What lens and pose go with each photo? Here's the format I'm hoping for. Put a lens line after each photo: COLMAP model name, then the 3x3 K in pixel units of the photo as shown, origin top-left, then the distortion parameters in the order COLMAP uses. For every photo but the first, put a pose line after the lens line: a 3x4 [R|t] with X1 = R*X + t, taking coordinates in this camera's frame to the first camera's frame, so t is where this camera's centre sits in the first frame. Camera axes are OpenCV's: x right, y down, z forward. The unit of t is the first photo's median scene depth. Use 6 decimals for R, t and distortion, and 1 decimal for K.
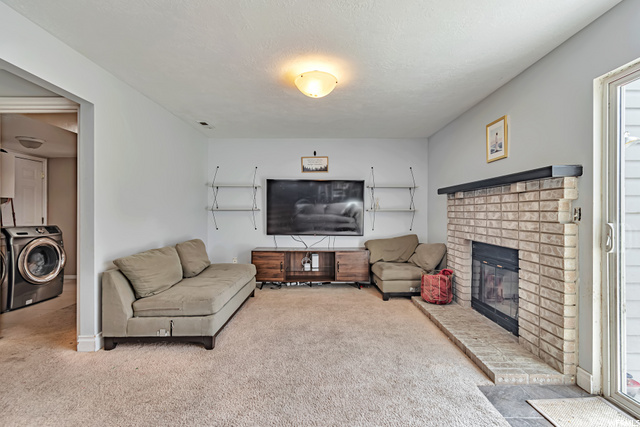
lens RADIAL K [[285.9, 0, 321.0], [0, 285.9, 212.0], [0, 0, 1]] dist [0.000348, 0.000316]
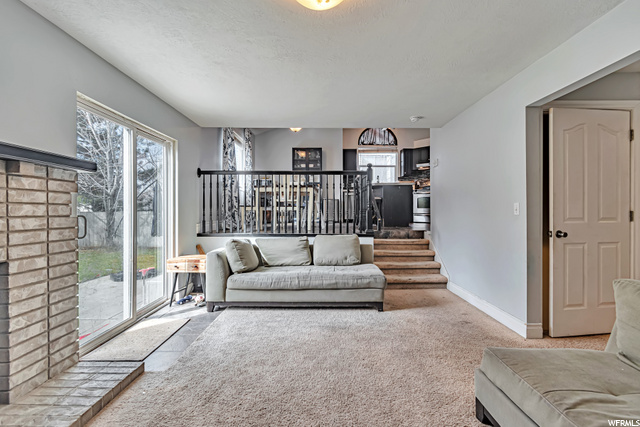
lens RADIAL K [[285.9, 0, 320.1], [0, 285.9, 212.0], [0, 0, 1]] dist [0.000348, 0.000316]
pose [[-0.999973, -0.002167, -0.007079, -0.018559], [-0.002156, 0.999996, -0.001582, 0.020281], [0.007083, -0.001566, -0.999974, 1.818490]]
